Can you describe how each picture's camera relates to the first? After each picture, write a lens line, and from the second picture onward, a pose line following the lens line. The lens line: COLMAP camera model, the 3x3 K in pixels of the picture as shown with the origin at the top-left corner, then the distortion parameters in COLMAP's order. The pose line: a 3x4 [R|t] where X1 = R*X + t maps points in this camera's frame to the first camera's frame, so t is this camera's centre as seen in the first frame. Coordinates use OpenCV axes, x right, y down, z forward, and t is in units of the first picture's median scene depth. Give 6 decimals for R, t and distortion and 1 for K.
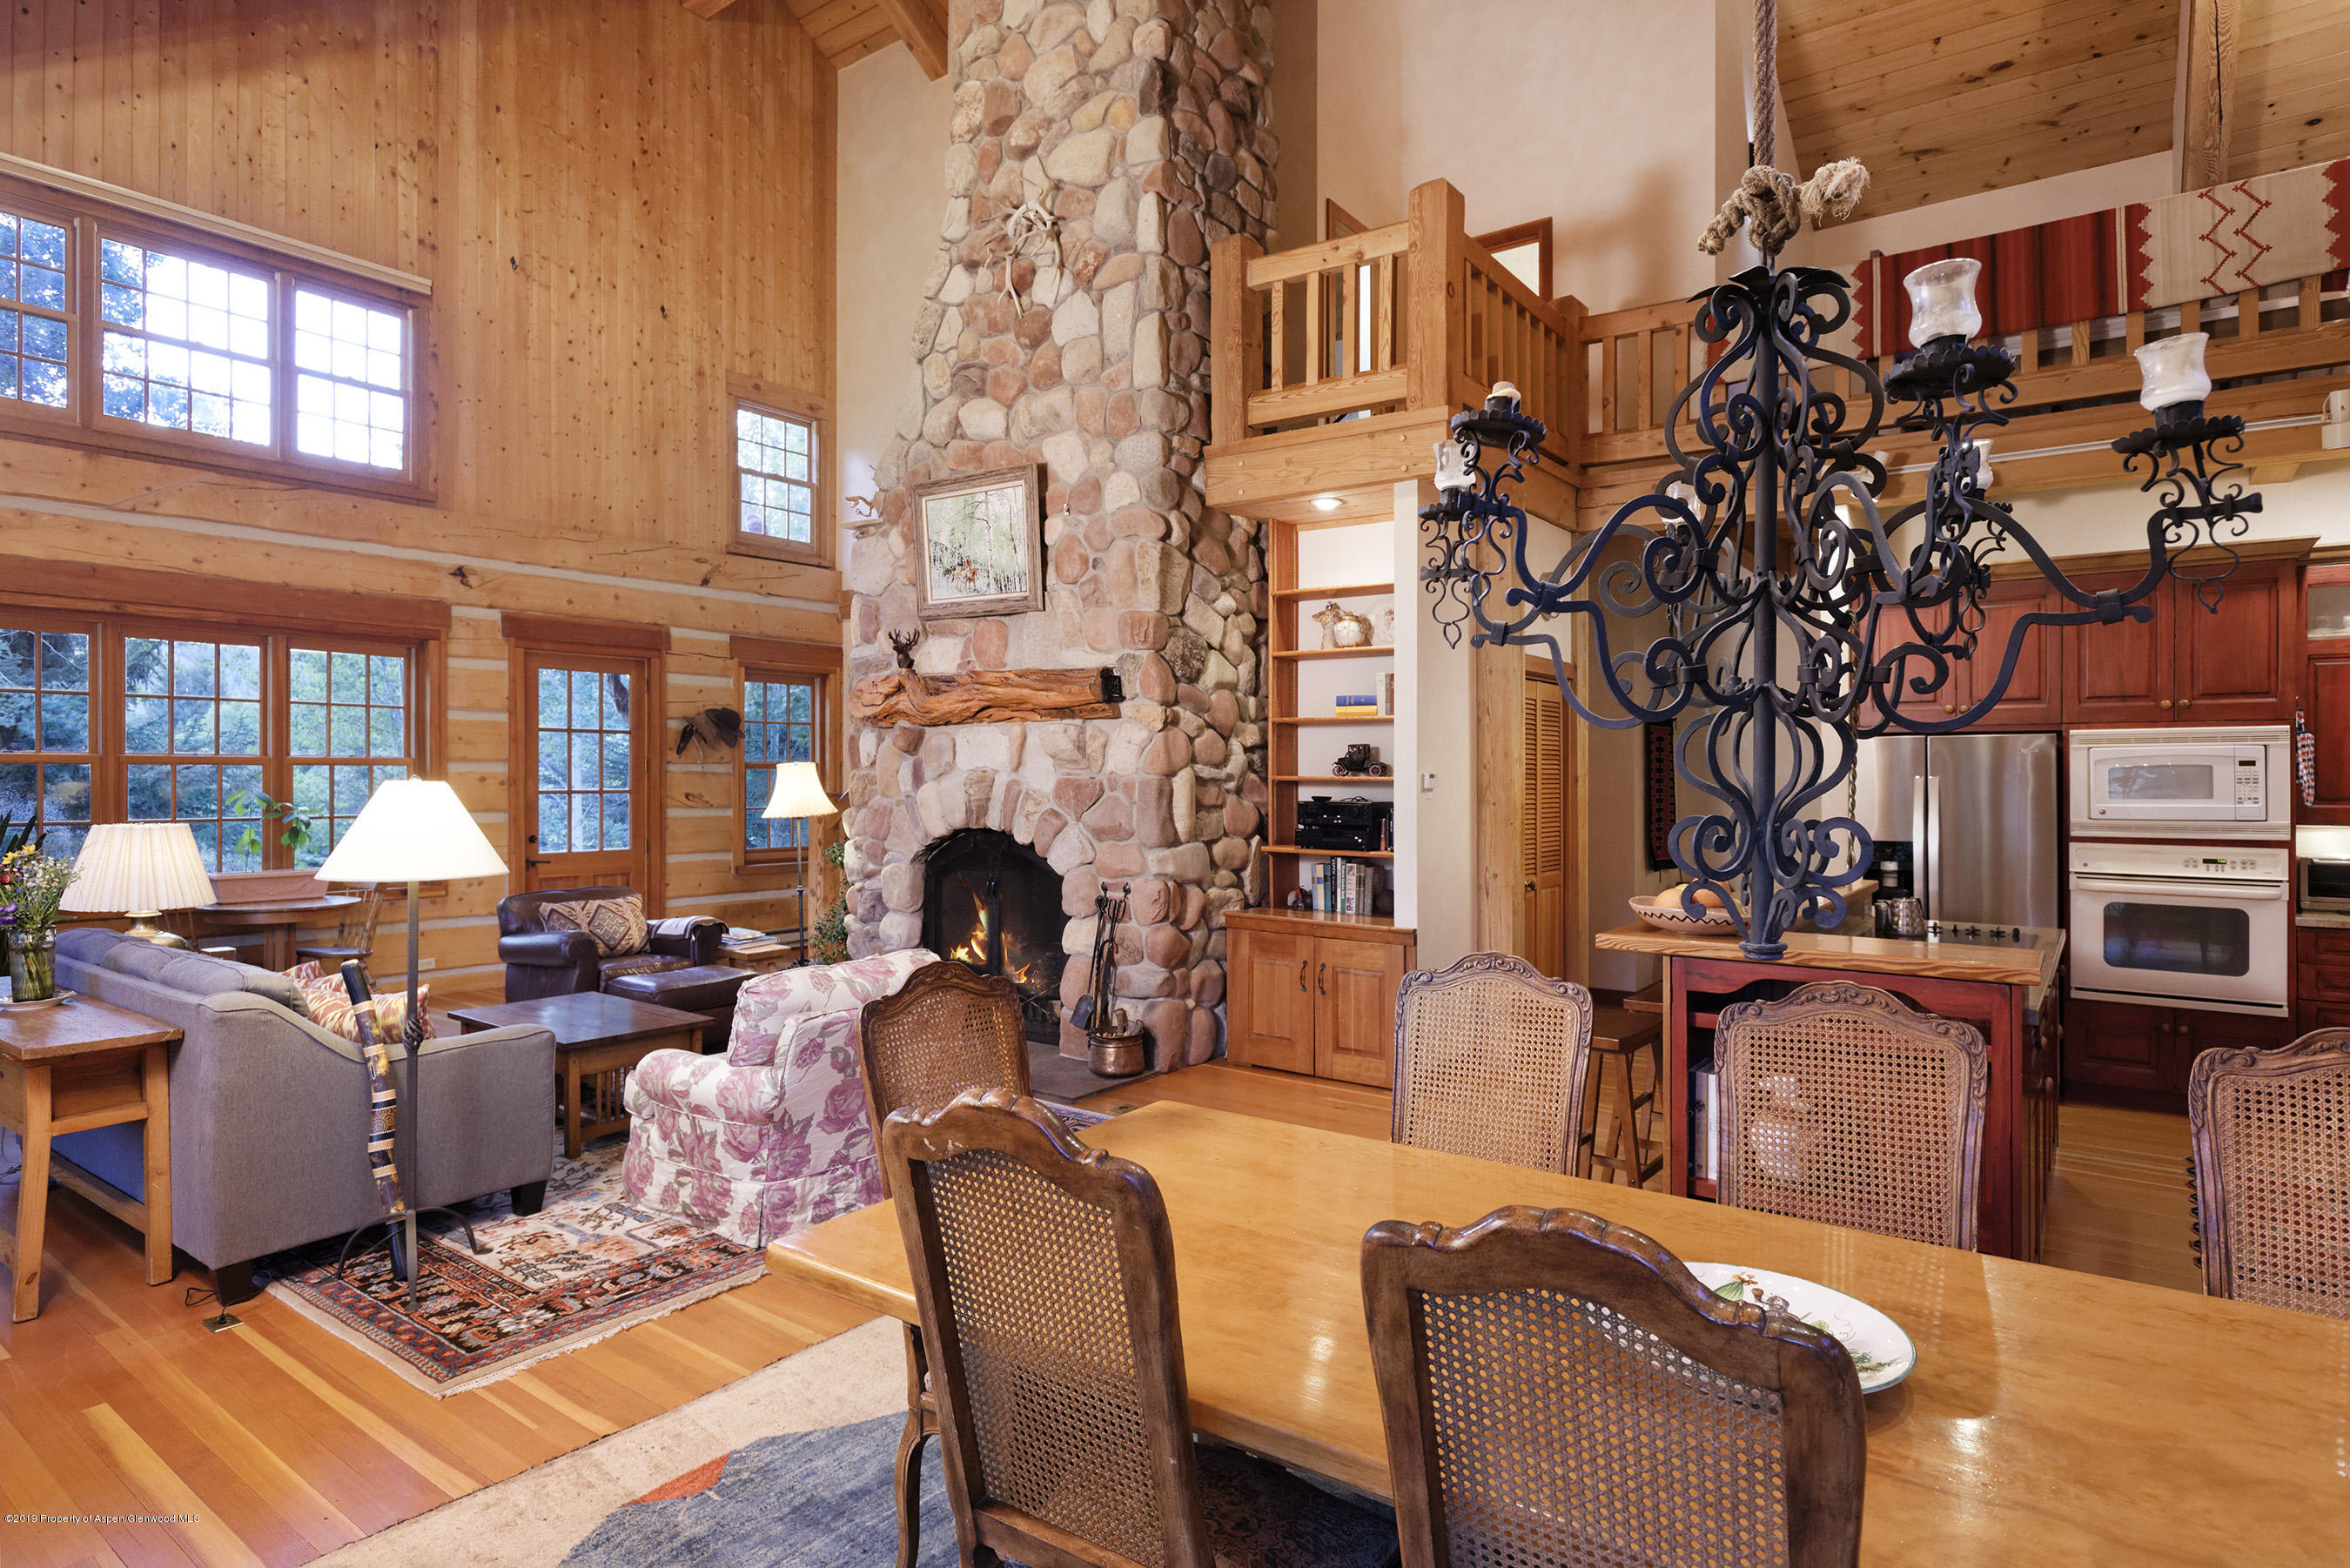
lens RADIAL K [[1216.5, 0, 1177.7], [0, 1216.5, 785.7], [0, 0, 1]] dist [0.003458, 0.000456]
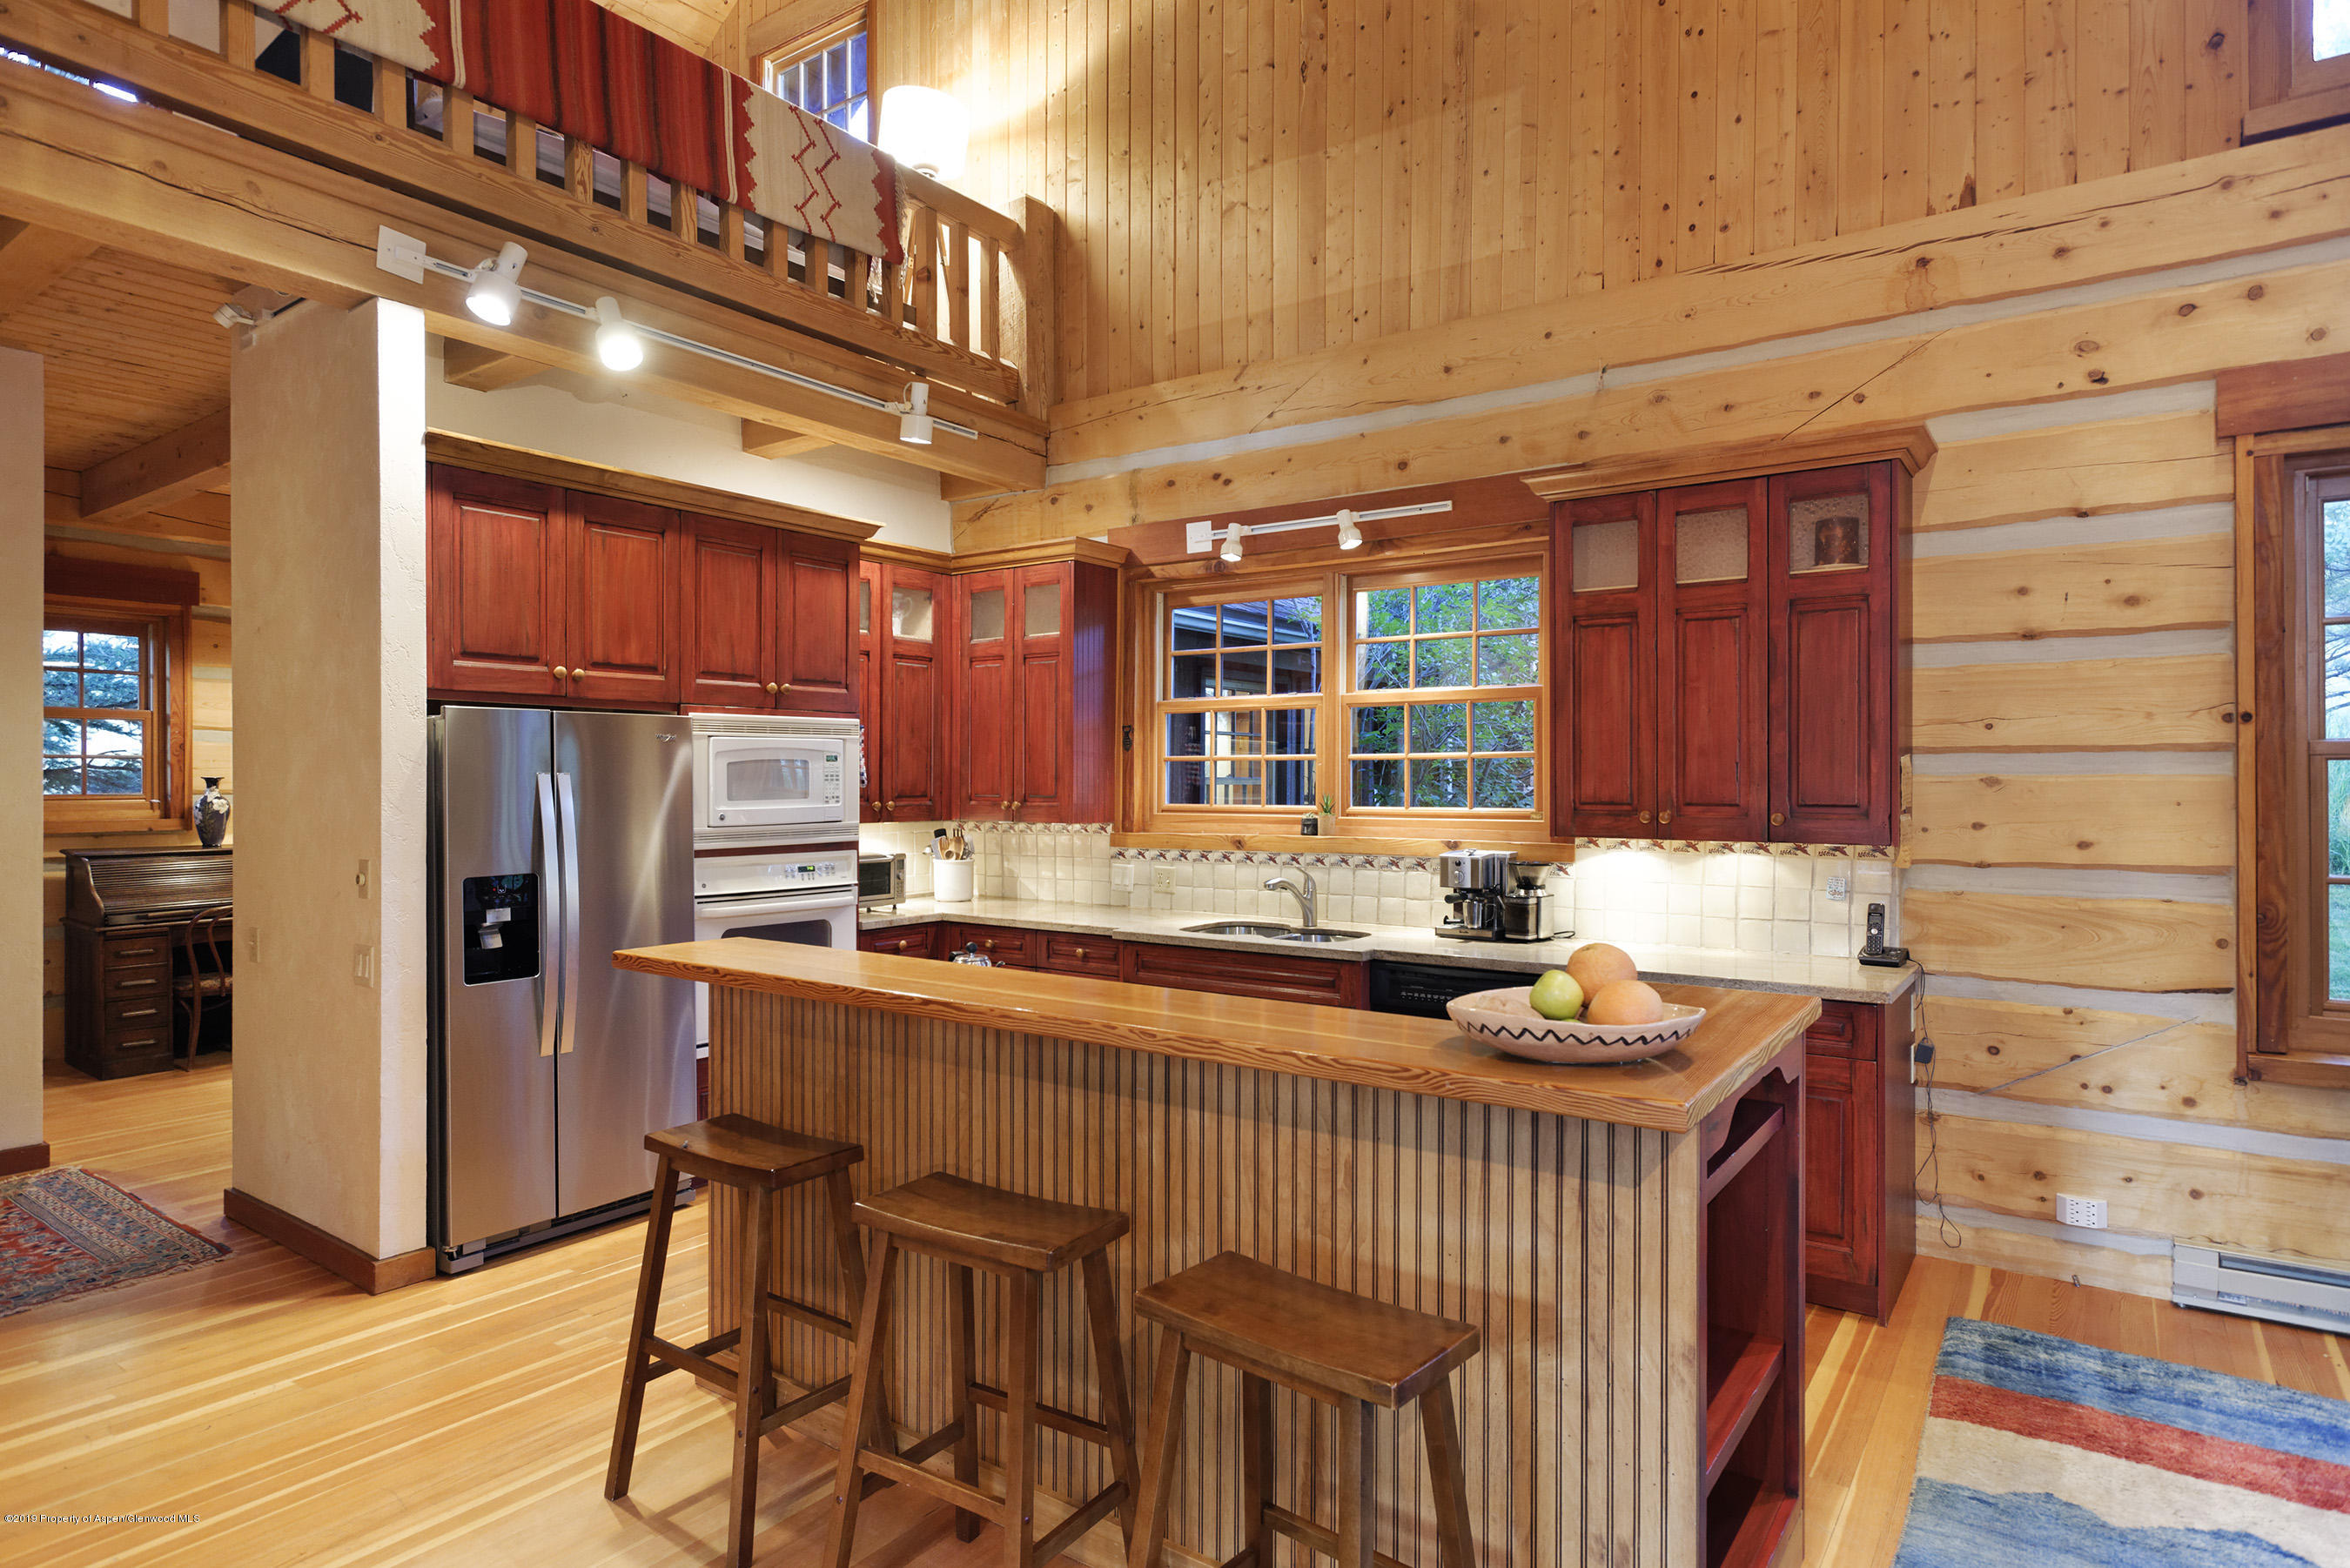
lens RADIAL K [[1318.5, 0, 1176.7], [0, 1318.5, 785.2], [0, 0, 1]] dist [-0.001861, 0.000599]
pose [[-0.043271, -0.009742, 0.999016, -0.091207], [0.006300, 0.999930, 0.010024, -0.004892], [-0.999044, 0.006728, -0.043206, 0.575718]]
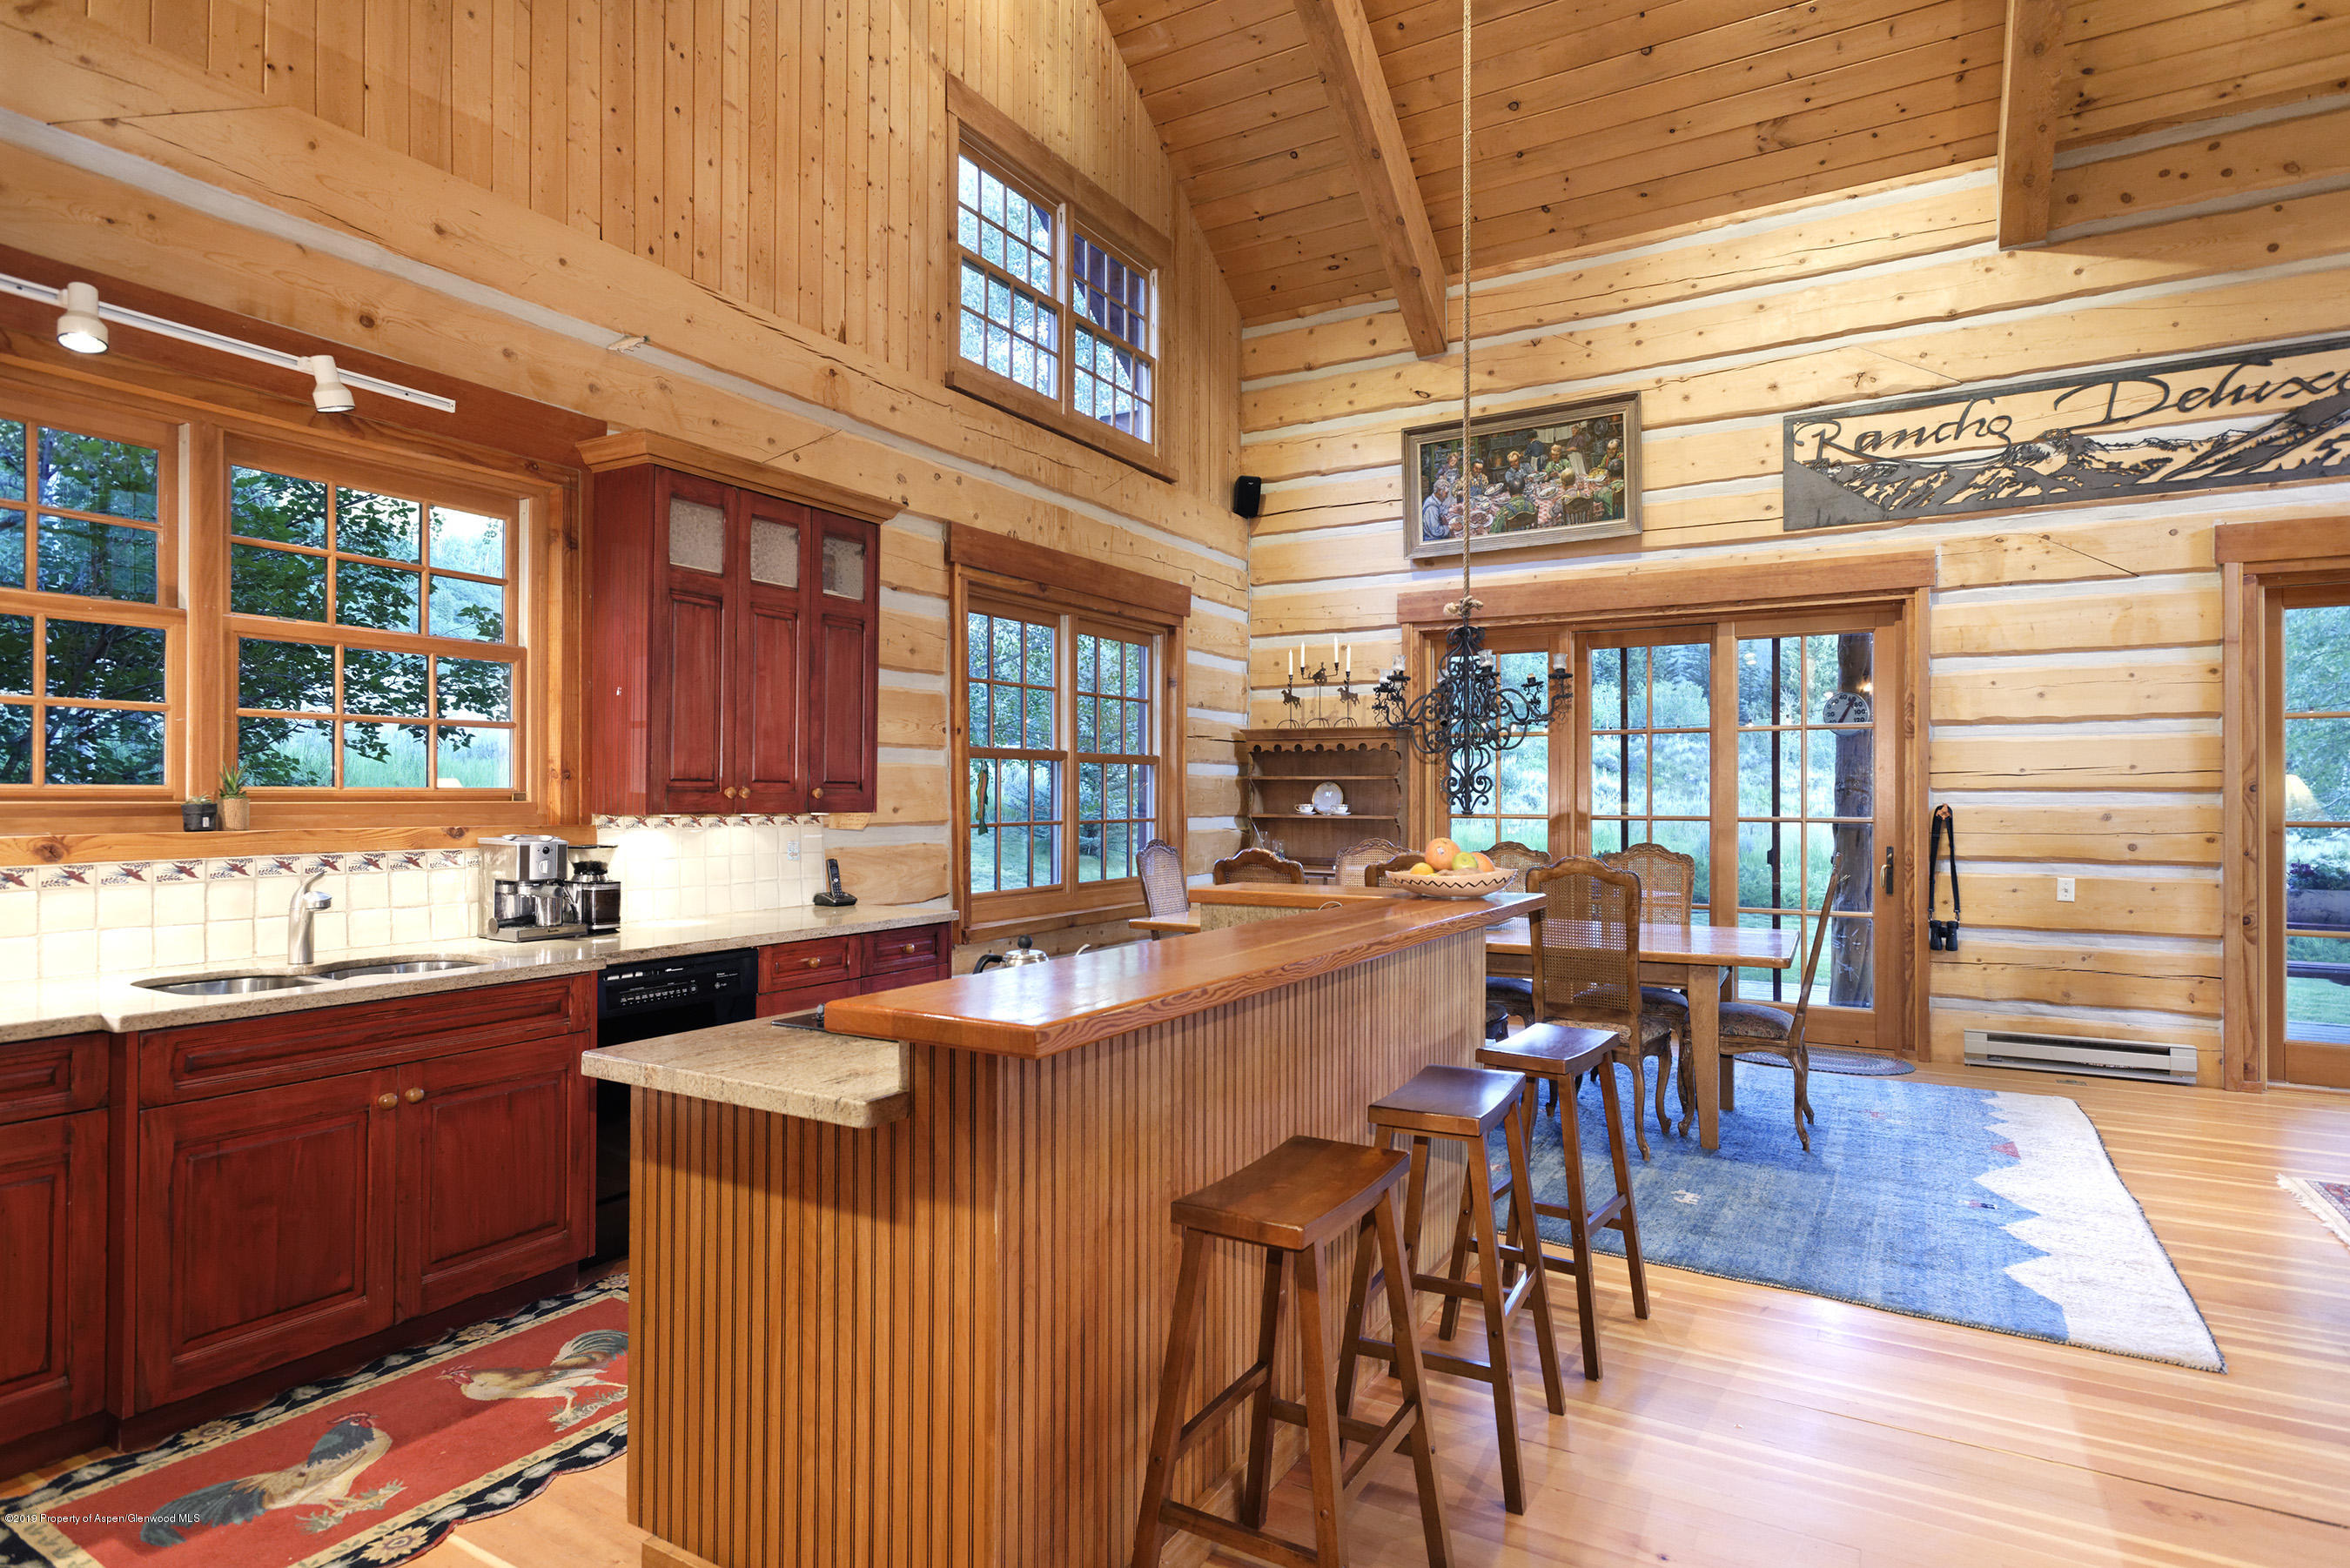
lens RADIAL K [[1216.5, 0, 1230.8], [0, 1216.5, 793.7], [0, 0, 1]] dist [0.003458, 0.000456]
pose [[-0.987567, -0.005669, -0.157097, 0.351623], [-0.006533, 0.999966, 0.004983, 0.012953], [0.157064, 0.005947, -0.987571, 0.954433]]
